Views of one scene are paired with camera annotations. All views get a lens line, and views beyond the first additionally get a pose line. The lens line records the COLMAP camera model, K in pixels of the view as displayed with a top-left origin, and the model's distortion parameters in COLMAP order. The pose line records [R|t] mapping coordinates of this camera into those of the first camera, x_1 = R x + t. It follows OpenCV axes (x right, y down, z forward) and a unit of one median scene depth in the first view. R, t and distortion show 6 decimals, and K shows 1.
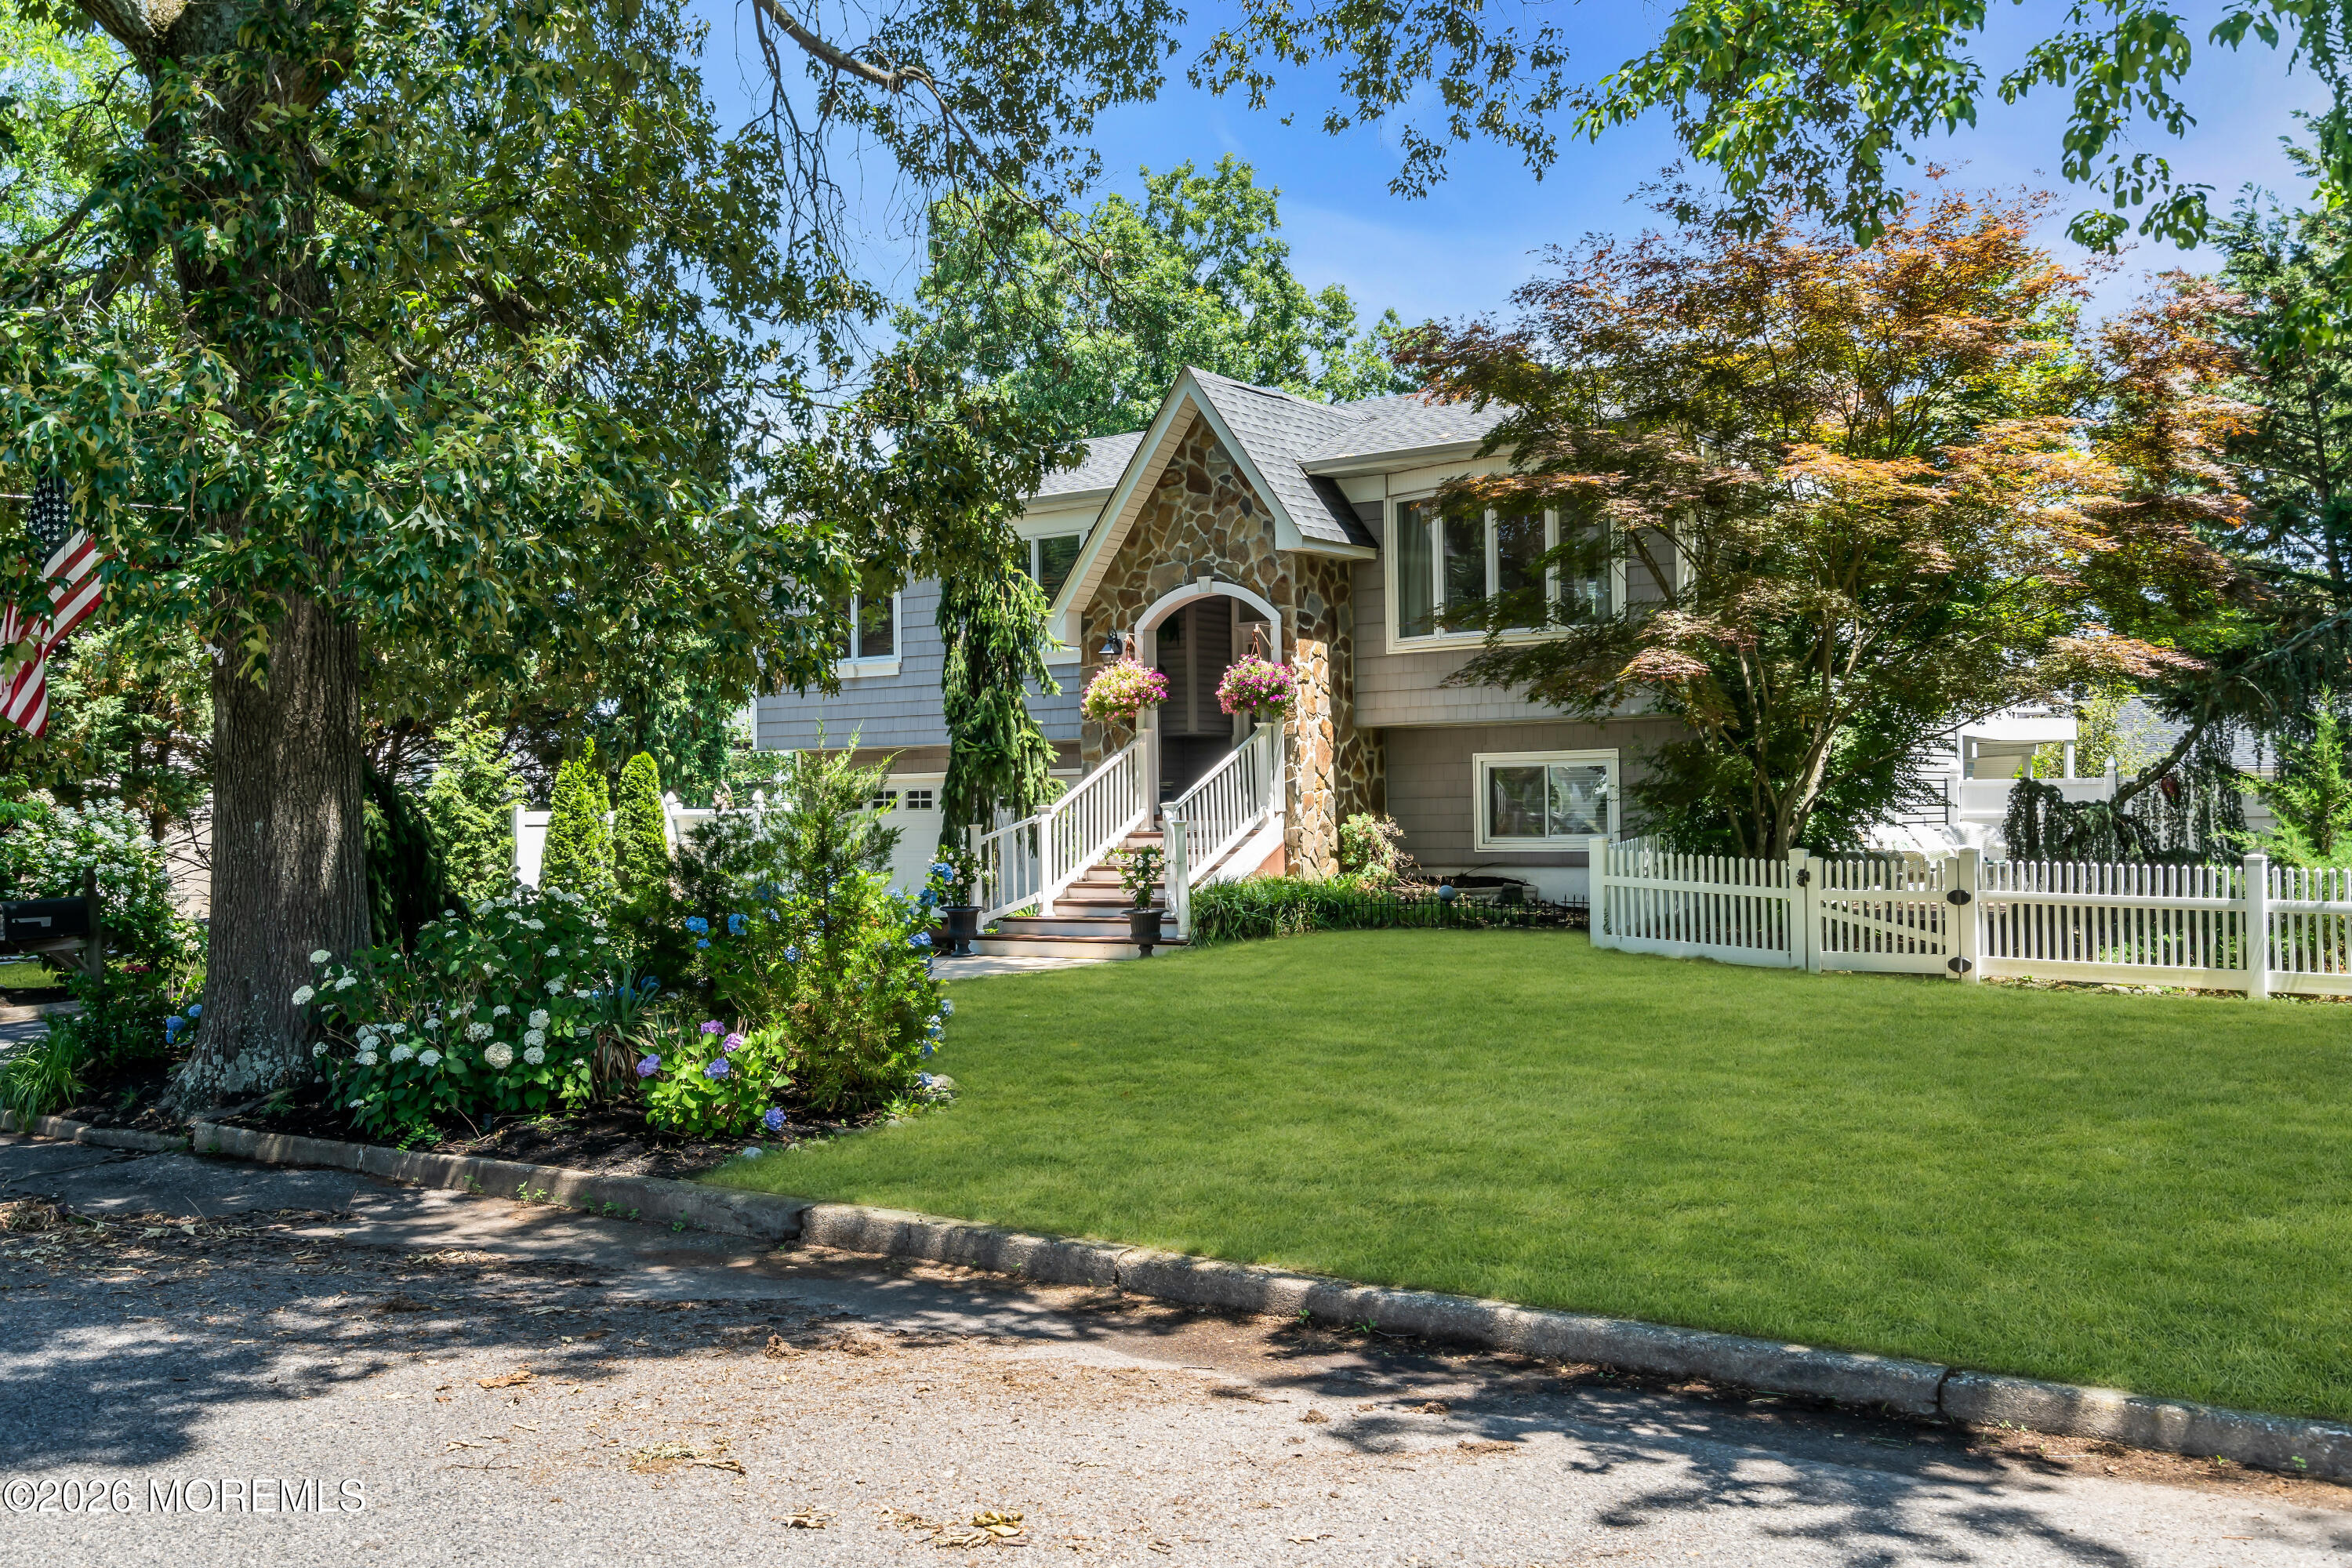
lens RADIAL K [[2192.7, 0, 1190.0], [0, 2192.7, 793.9], [0, 0, 1]] dist [-0.013833, -0.008938]
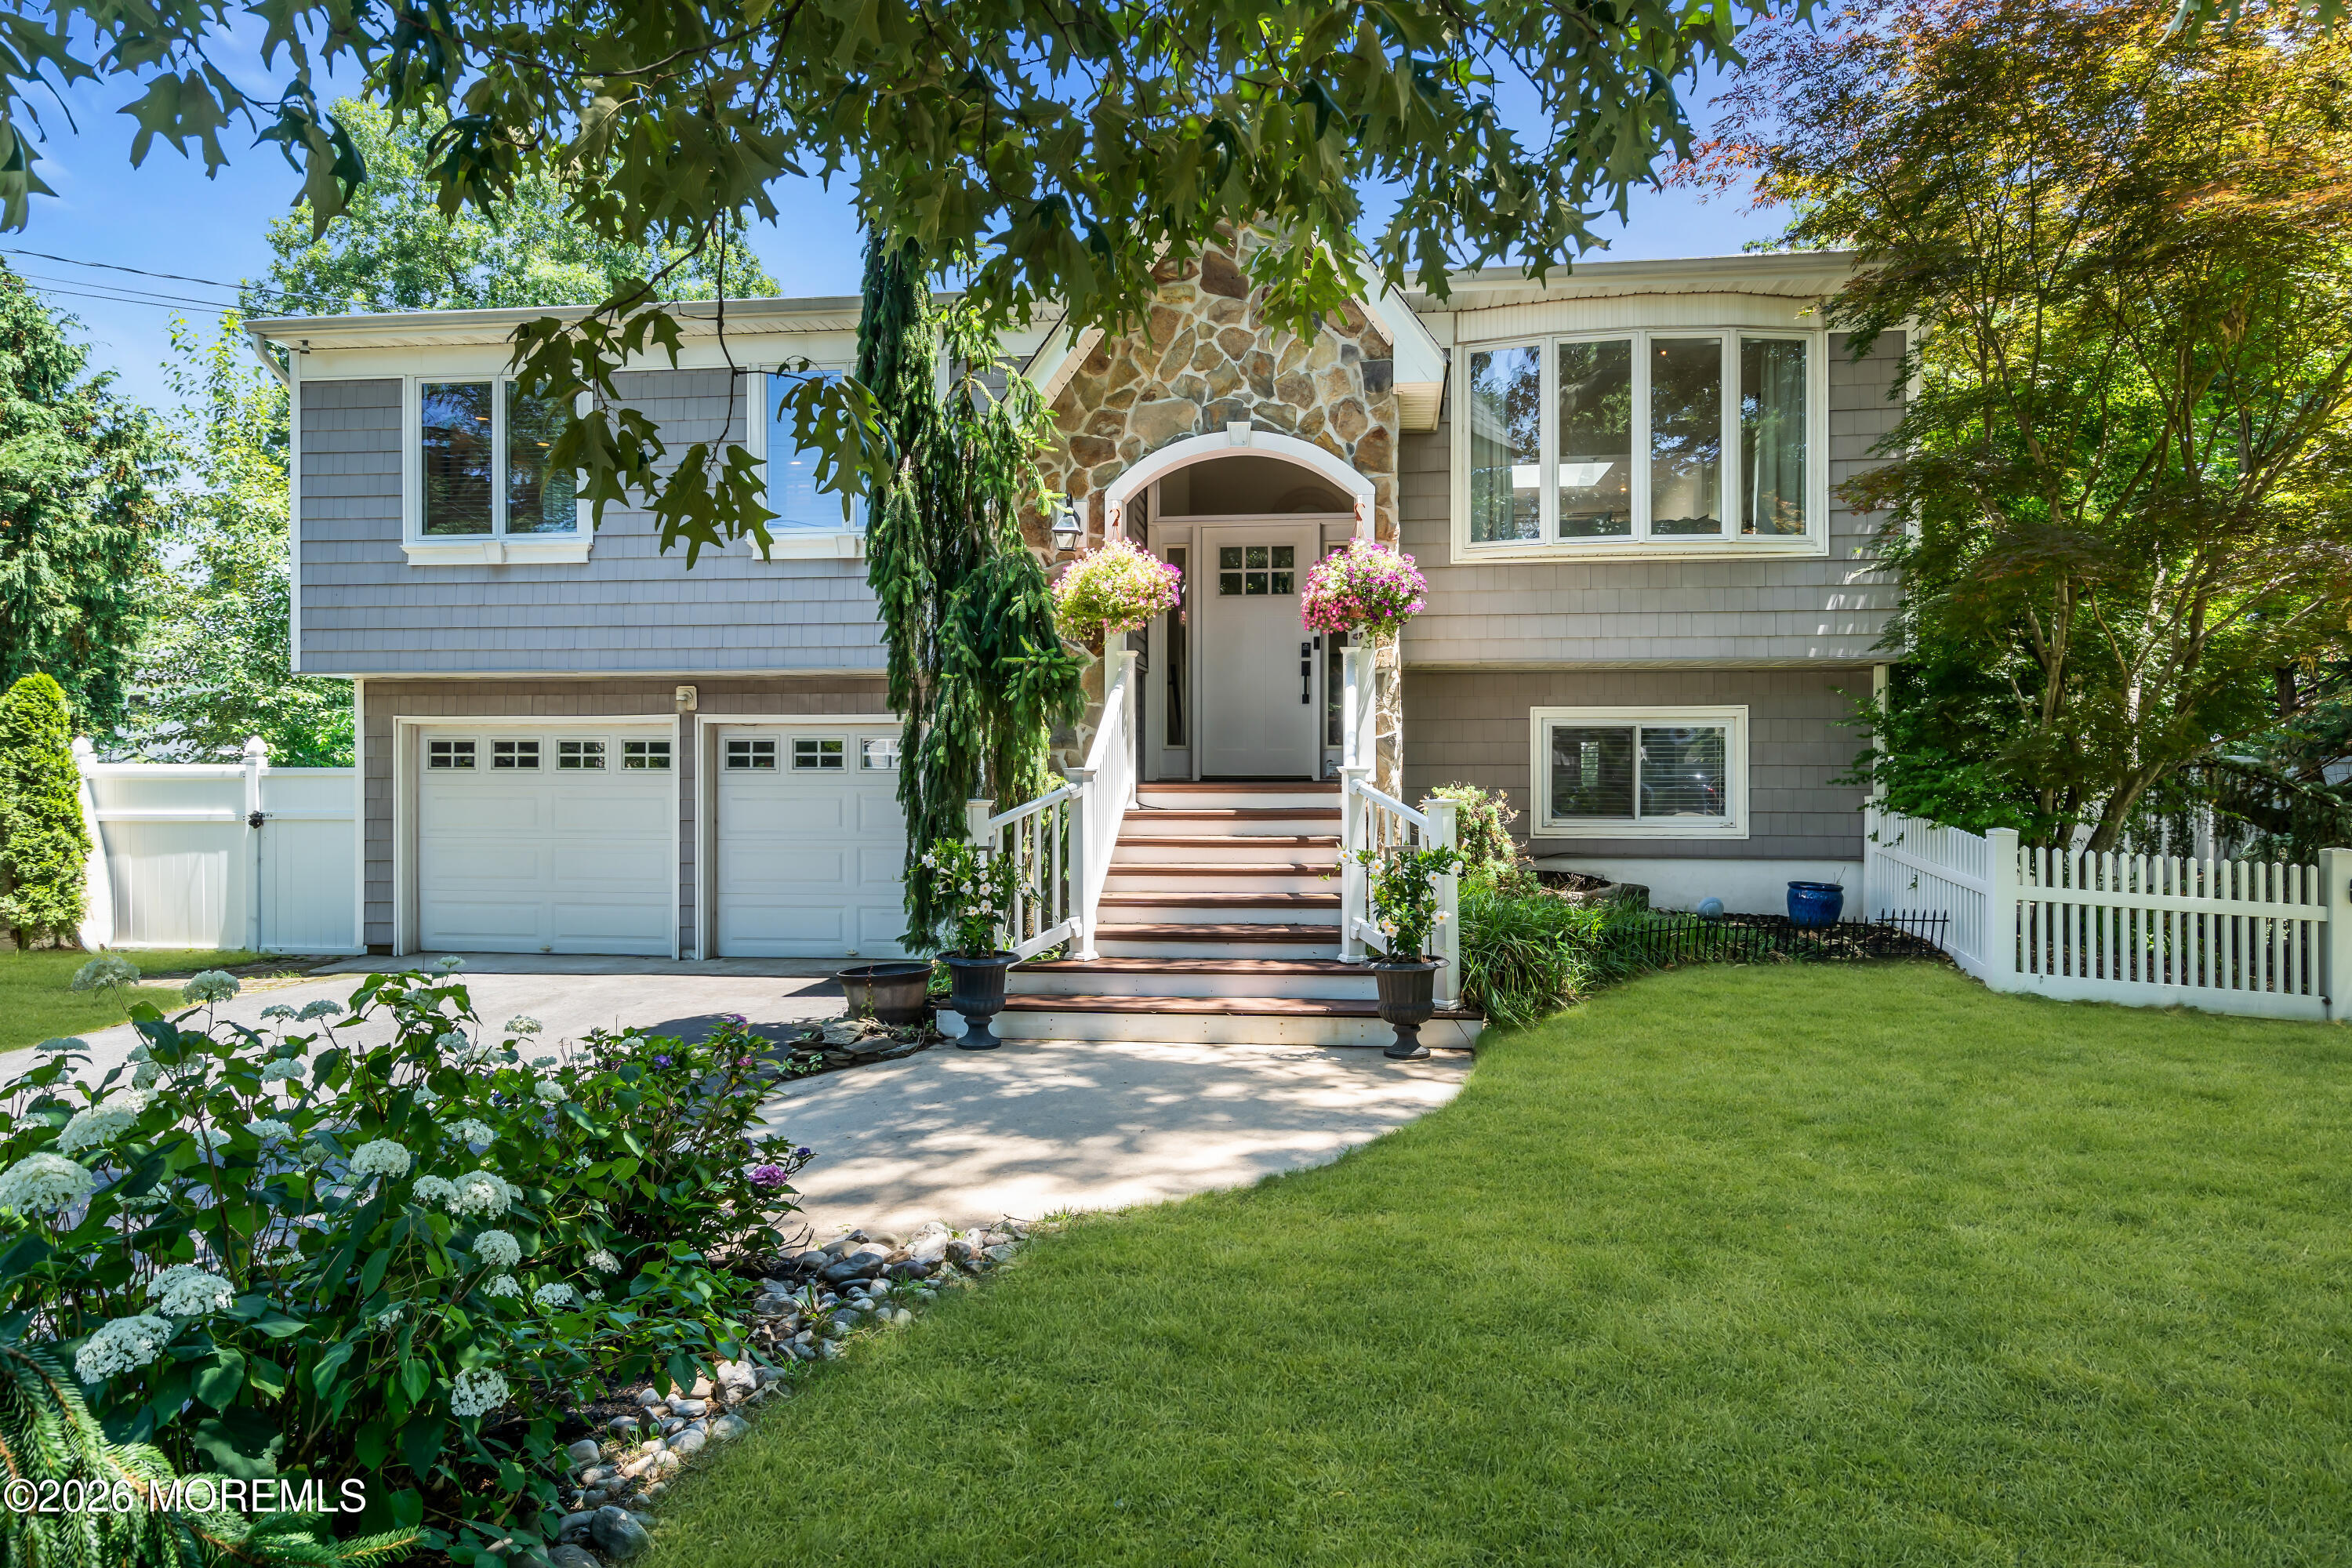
lens RADIAL K [[1483.6, 0, 1167.4], [0, 1483.6, 788.1], [0, 0, 1]] dist [0.005035, 0.001503]
pose [[0.880882, 0.010203, 0.473226, -0.231579], [-0.017154, 0.999799, 0.010373, 0.006213], [-0.473025, -0.017255, 0.880880, 0.647500]]
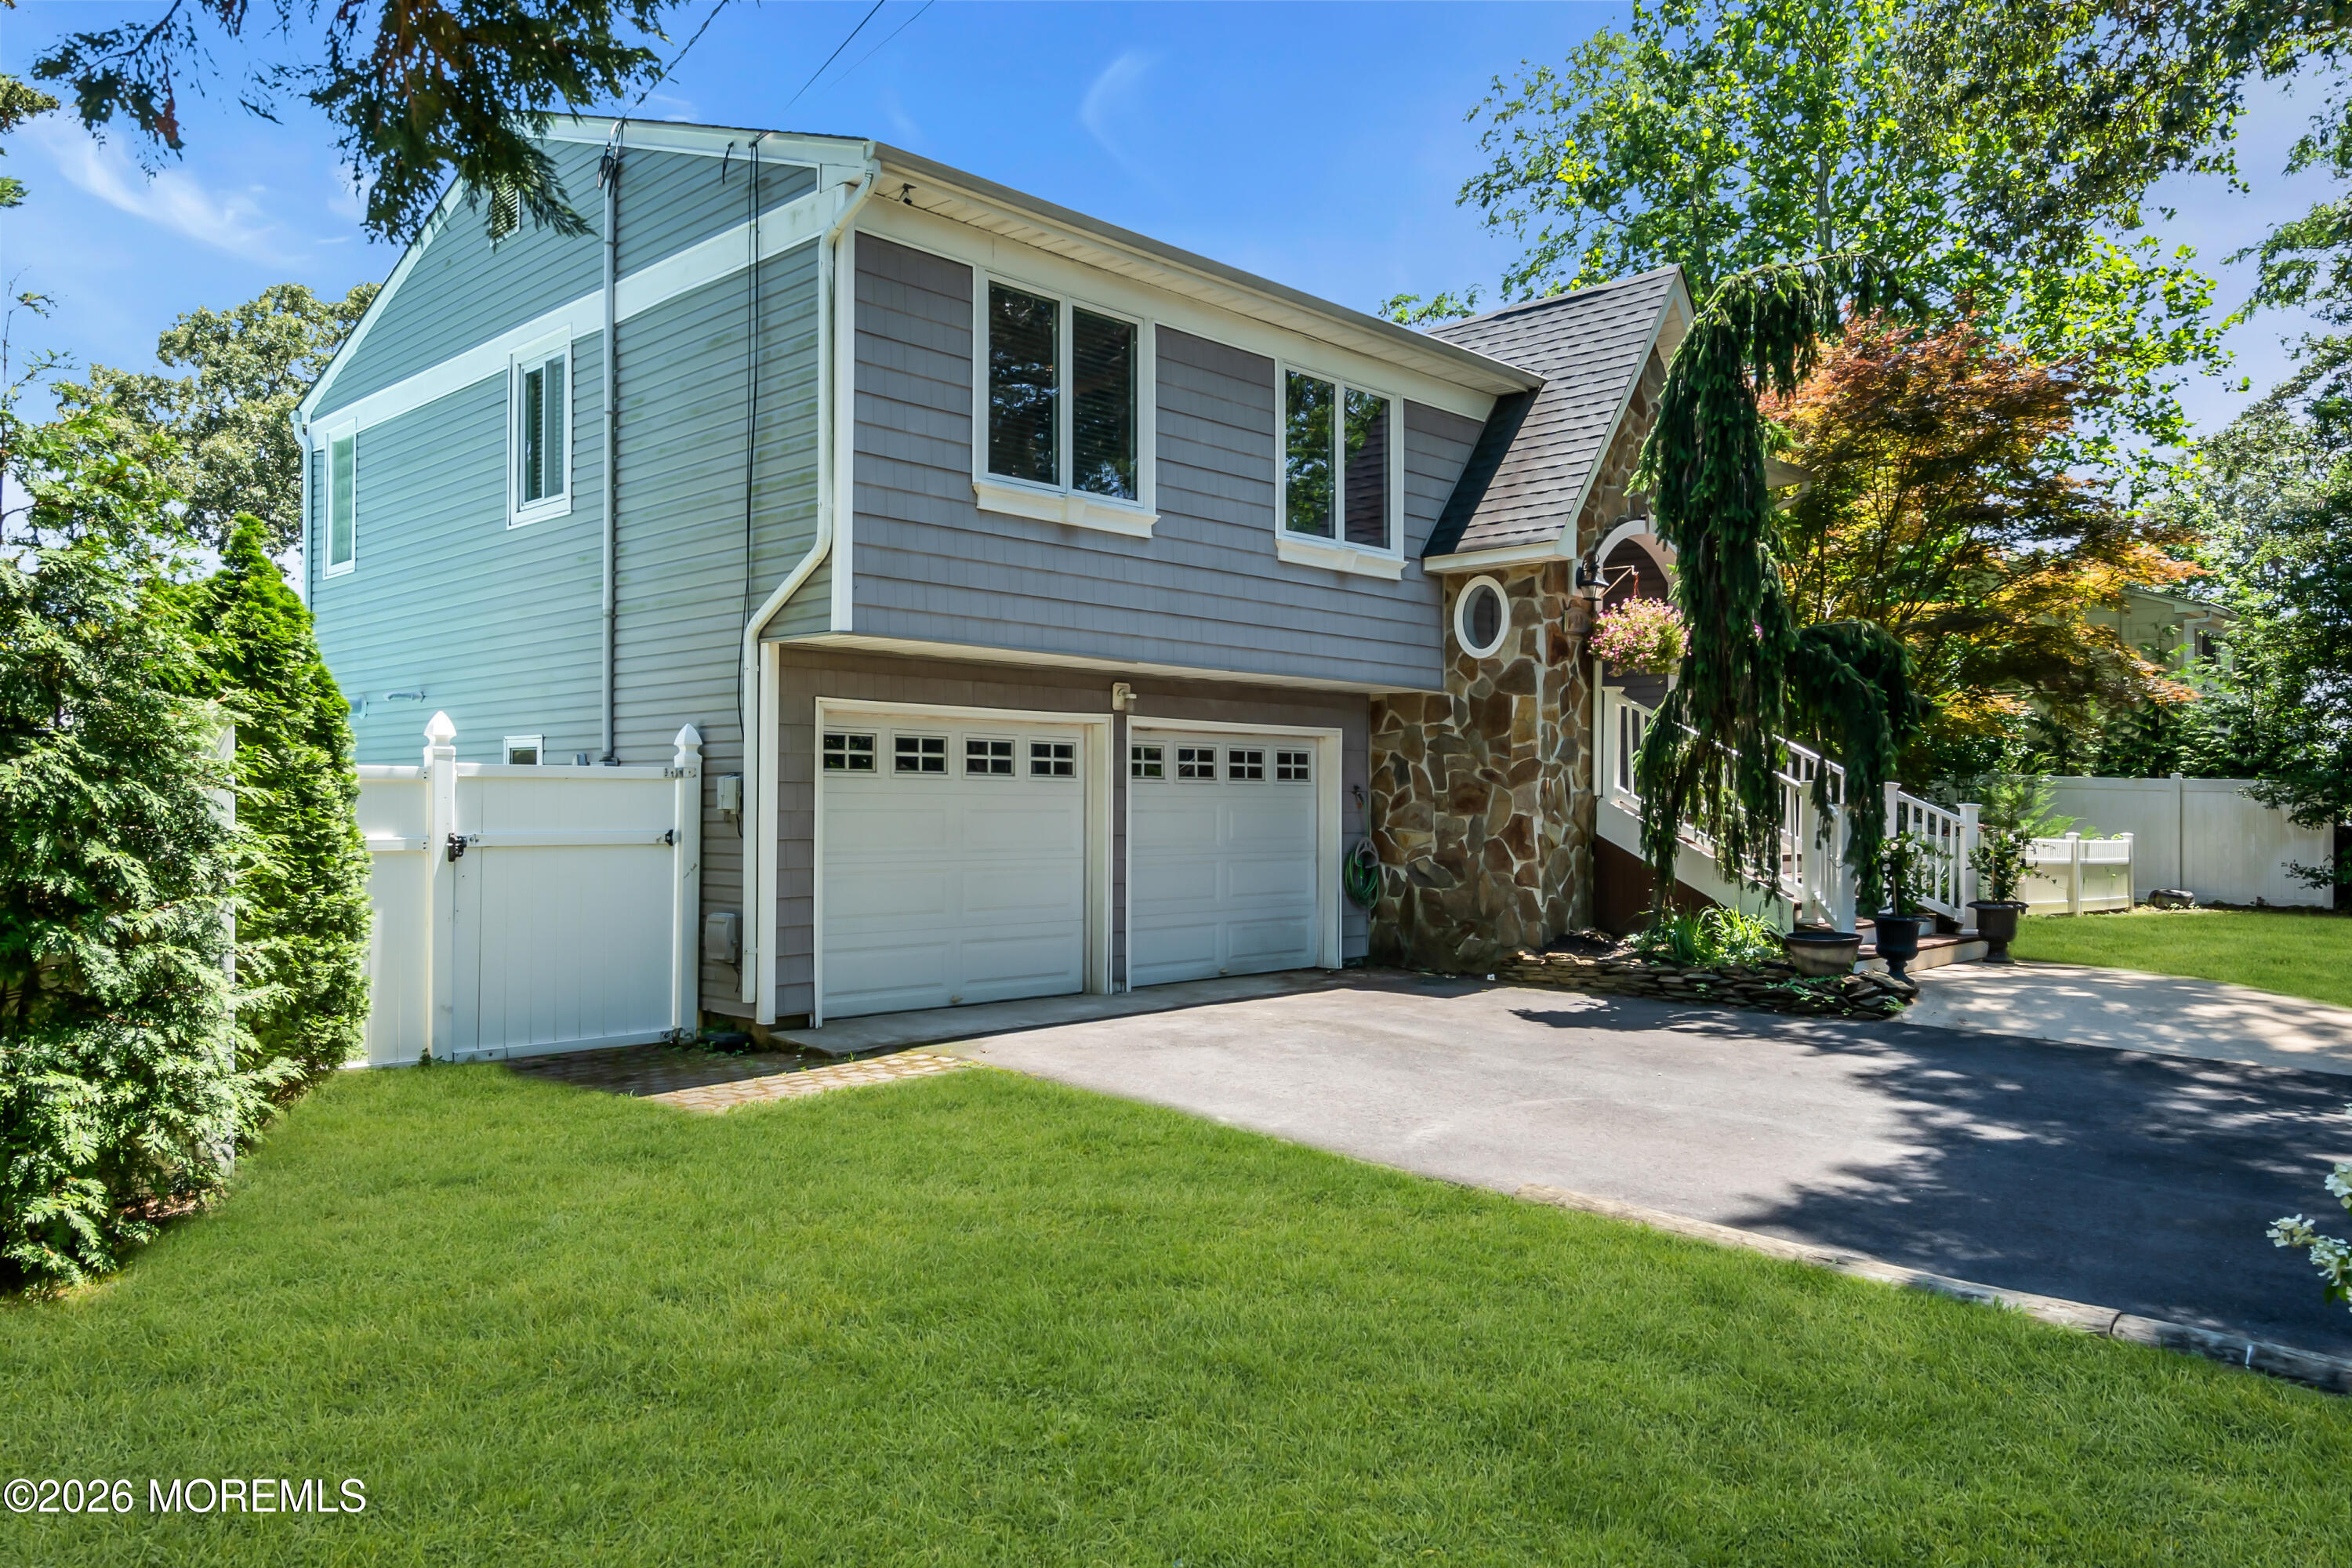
lens RADIAL K [[1637.4, 0, 1171.5], [0, 1637.4, 781.0], [0, 0, 1]] dist [0.002581, 0.000145]
pose [[0.148944, 0.032067, 0.988326, -0.673798], [-0.013581, 0.999446, -0.030381, 0.026195], [-0.988752, -0.008897, 0.149297, 1.140479]]
